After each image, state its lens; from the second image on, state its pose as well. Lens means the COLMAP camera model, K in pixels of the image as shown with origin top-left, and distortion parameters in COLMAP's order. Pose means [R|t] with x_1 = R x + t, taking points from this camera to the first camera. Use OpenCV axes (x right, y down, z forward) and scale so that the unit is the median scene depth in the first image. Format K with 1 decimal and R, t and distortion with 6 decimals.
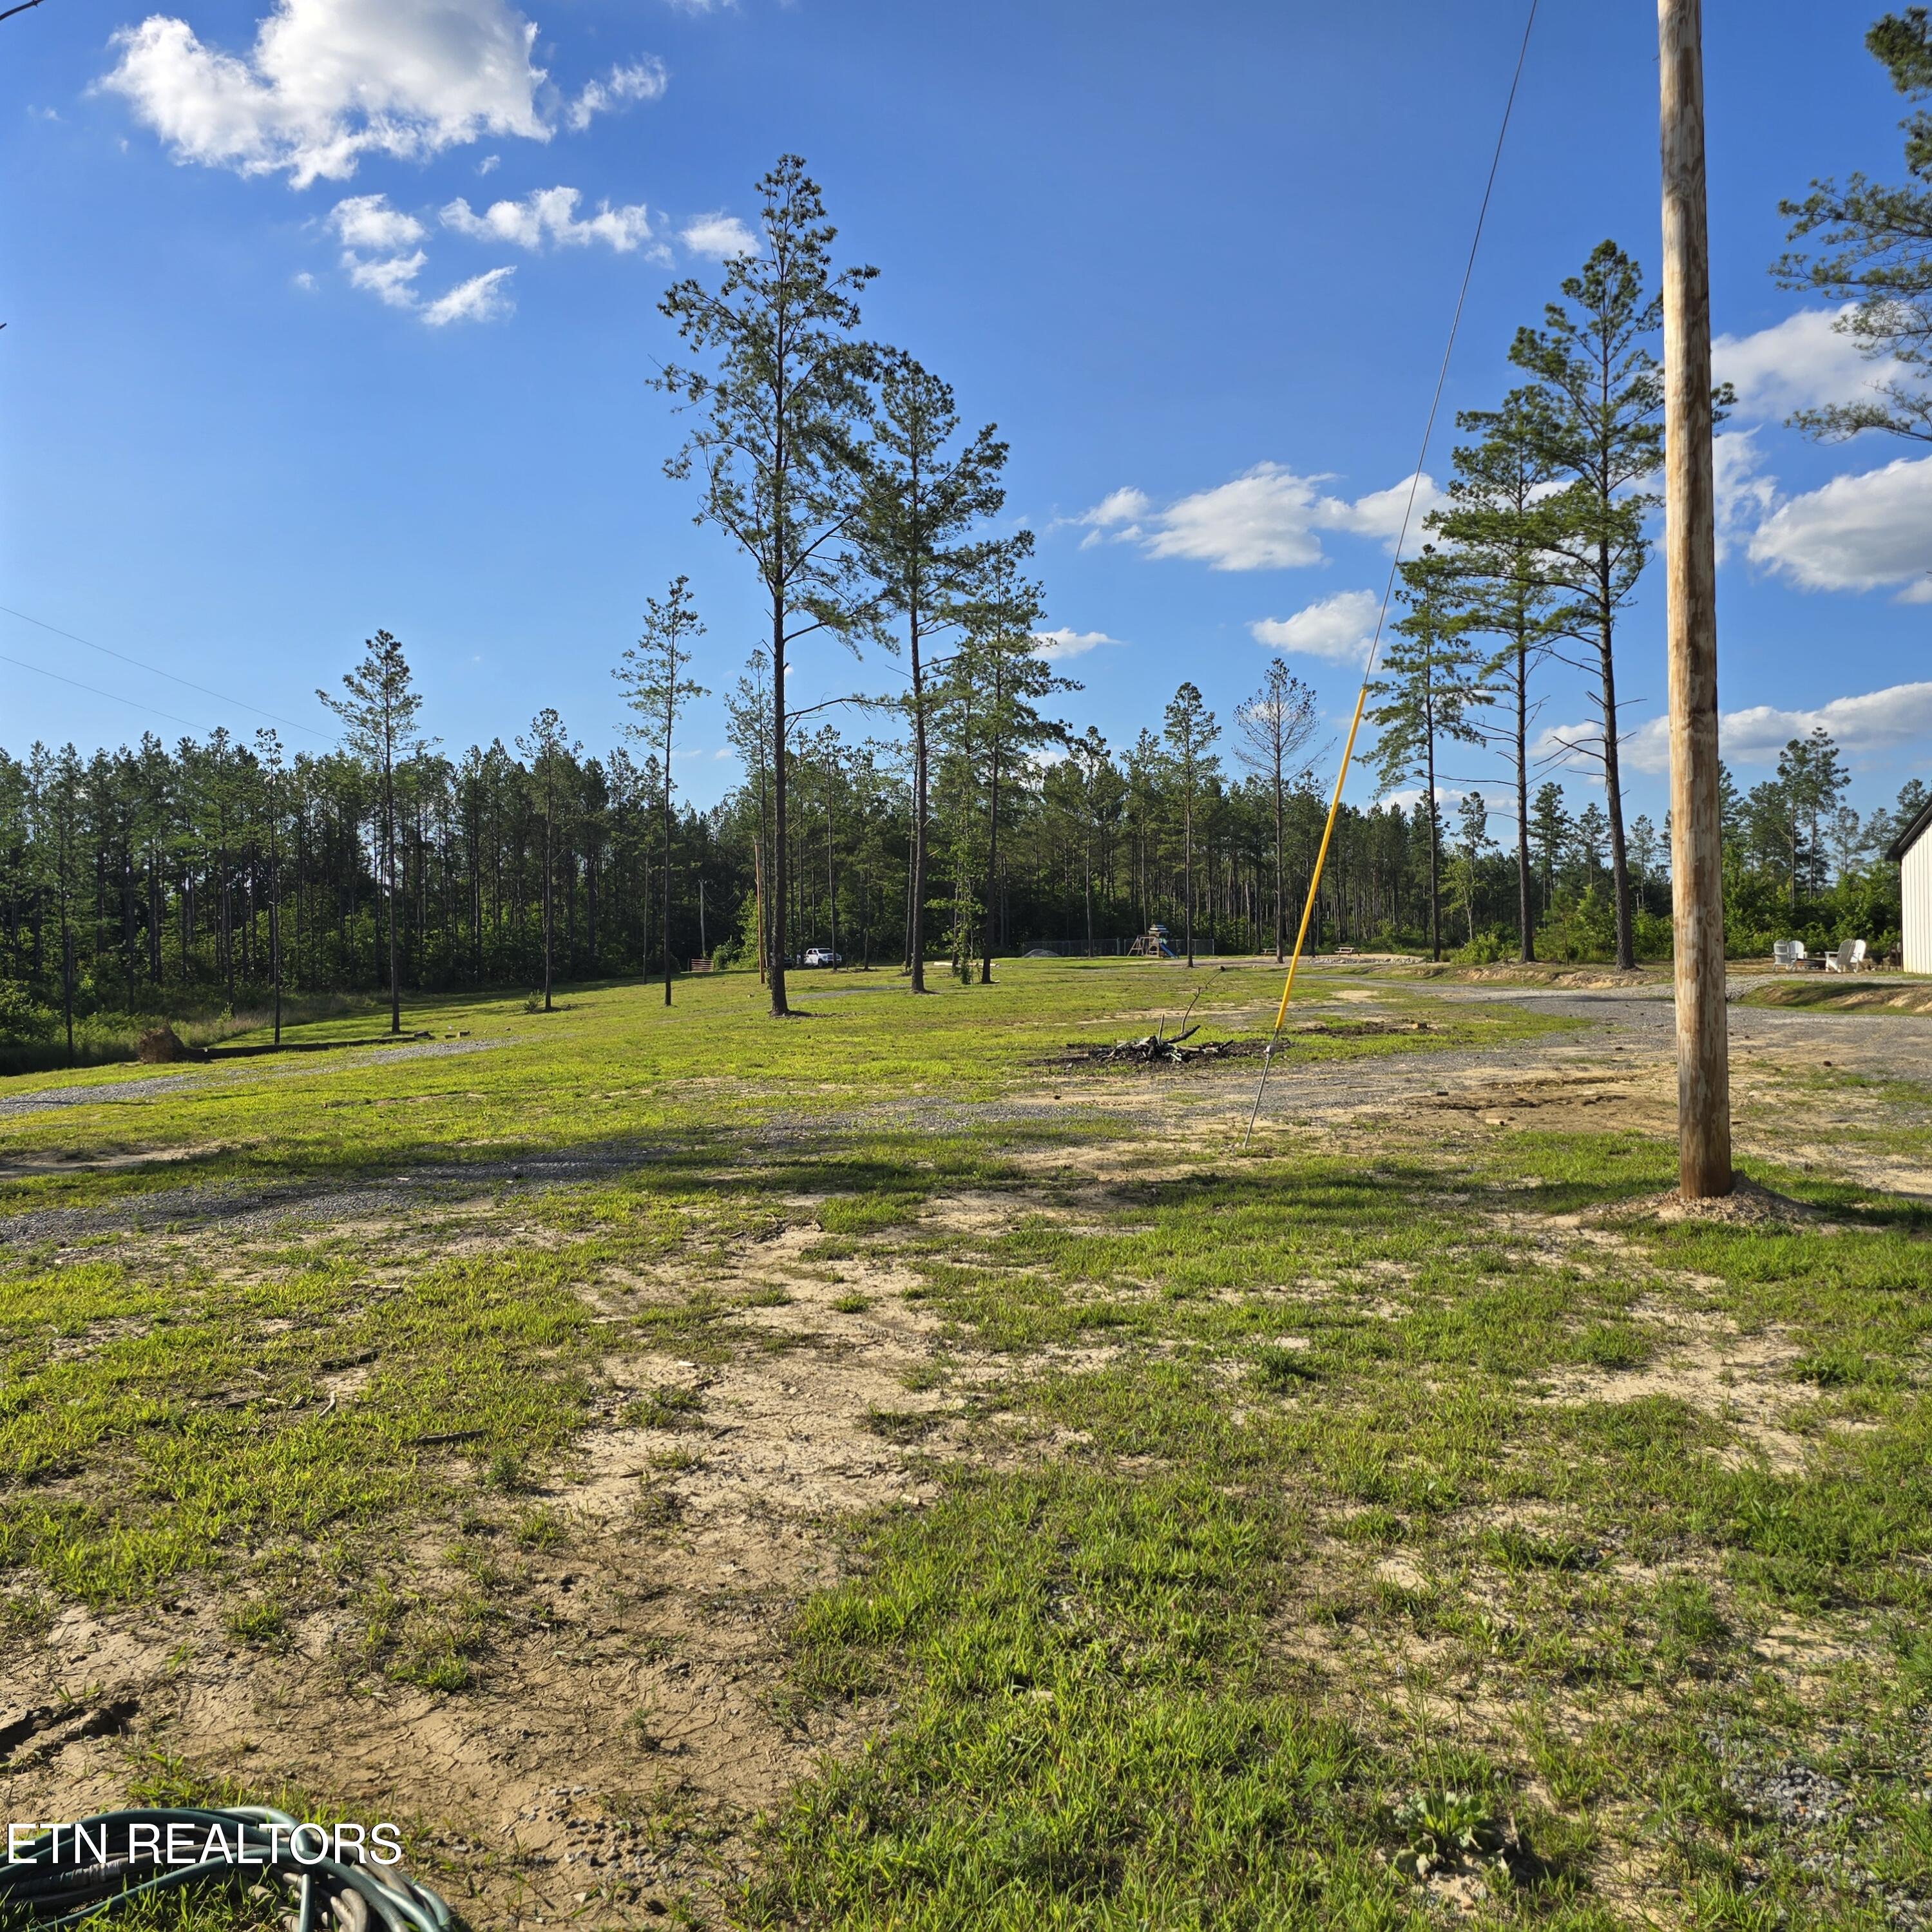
lens RADIAL K [[1737.6, 0, 981.3], [0, 1737.6, 945.8], [0, 0, 1]] dist [0.091692, -0.075674]
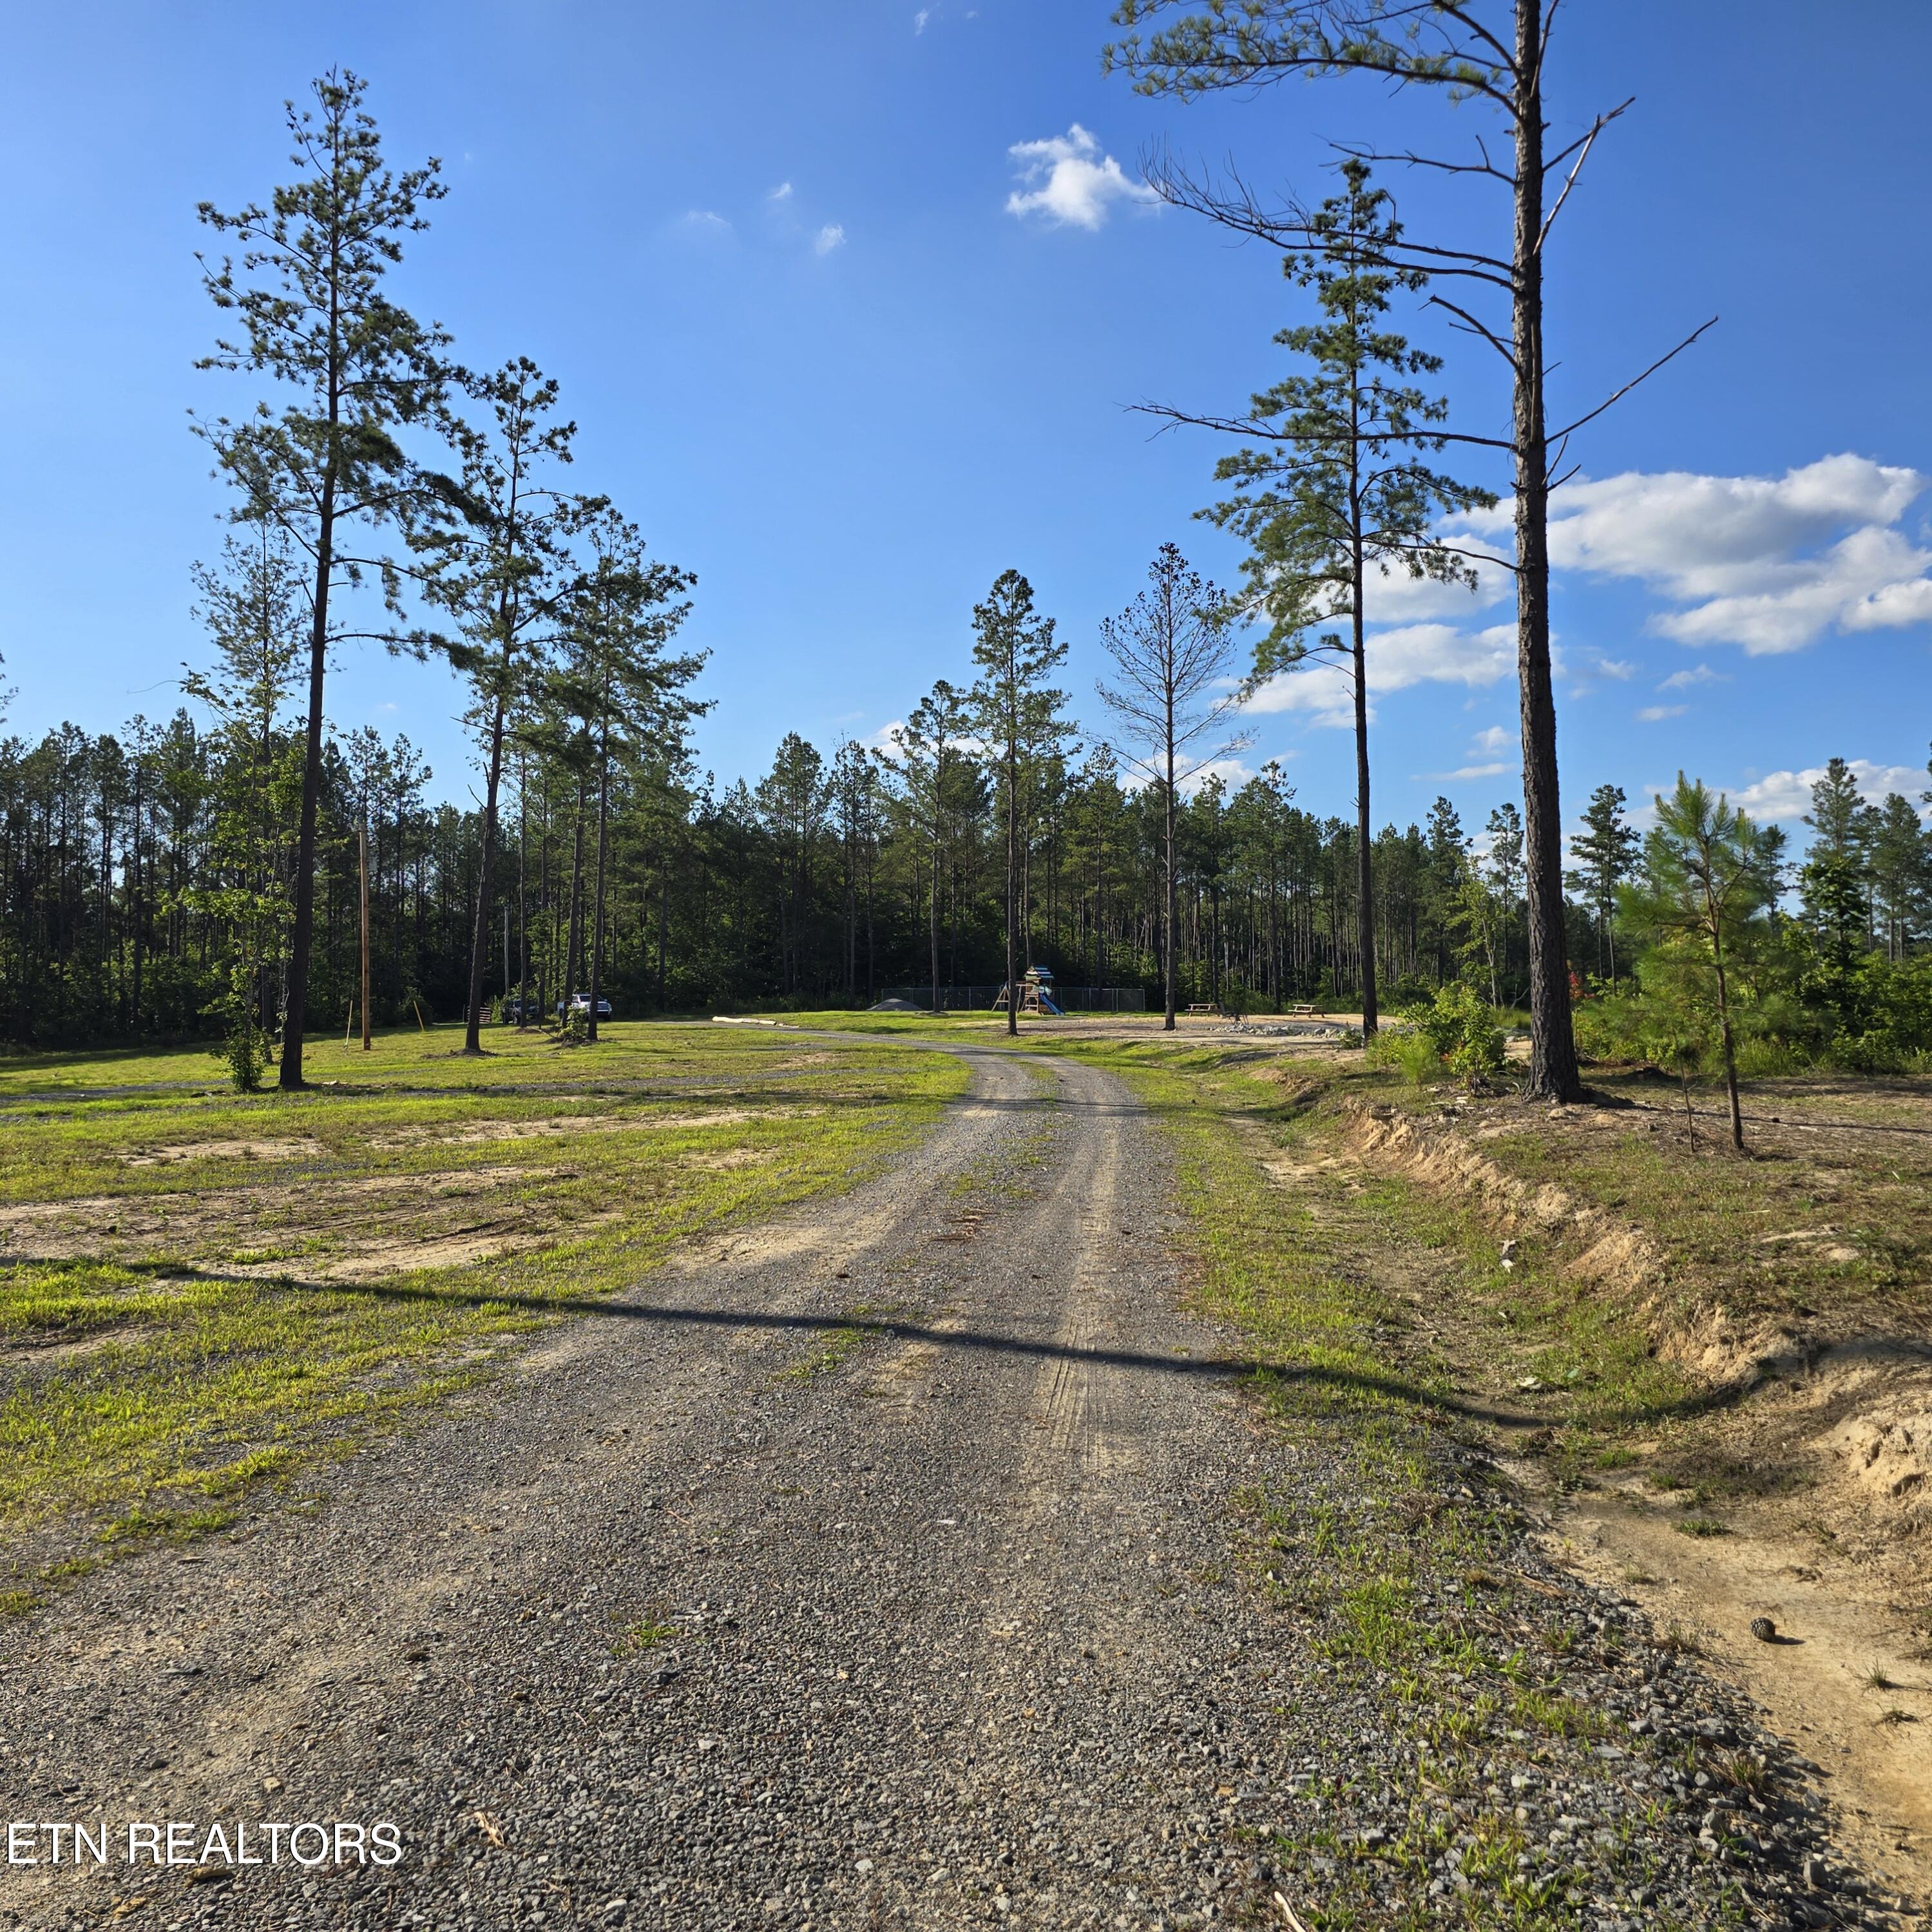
lens RADIAL K [[1704.4, 0, 965.4], [0, 1704.4, 889.3], [0, 0, 1]] dist [0.072397, -0.007489]
pose [[0.999061, 0.011260, -0.041836, 0.169369], [-0.013723, 0.998159, -0.059079, -0.003937], [0.041094, 0.059598, 0.997376, 0.533720]]
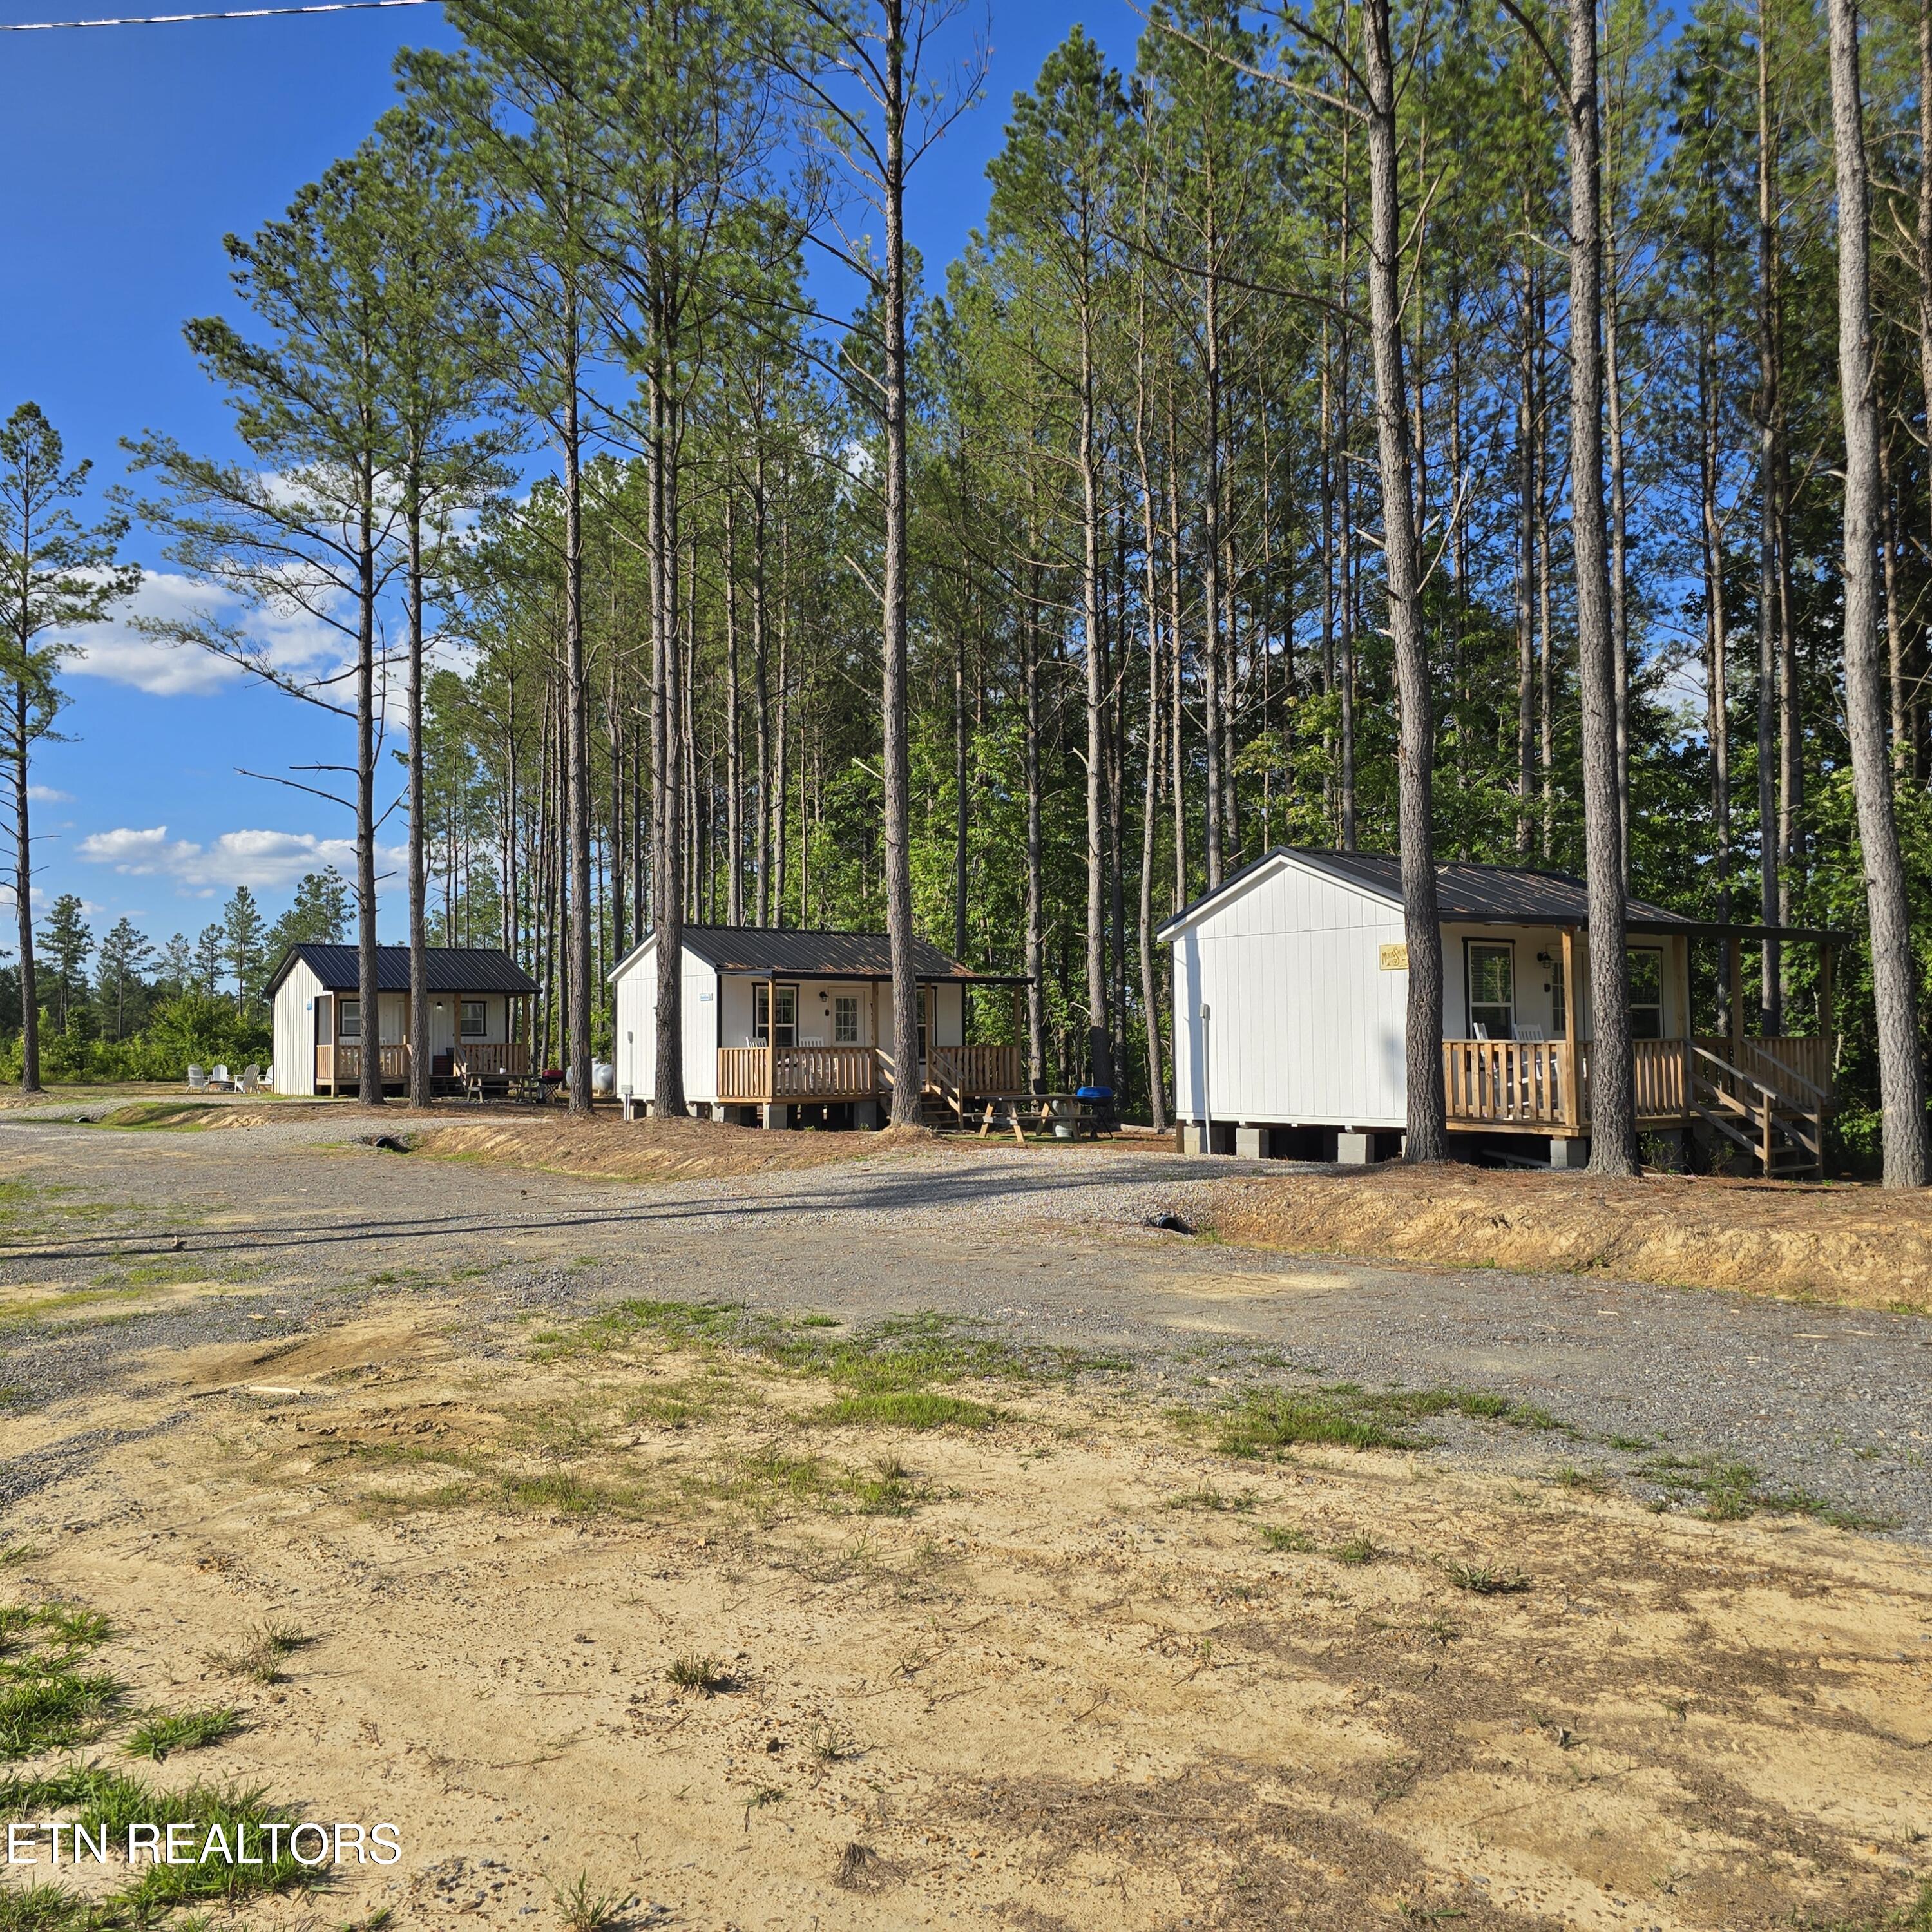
lens RADIAL K [[1724.0, 0, 983.0], [0, 1724.0, 993.9], [0, 0, 1]] dist [0.062091, -0.080057]
pose [[0.710102, 0.036933, 0.703130, 0.019506], [-0.008665, 0.999006, -0.043724, -0.002223], [-0.704046, 0.024956, 0.709716, -0.068731]]
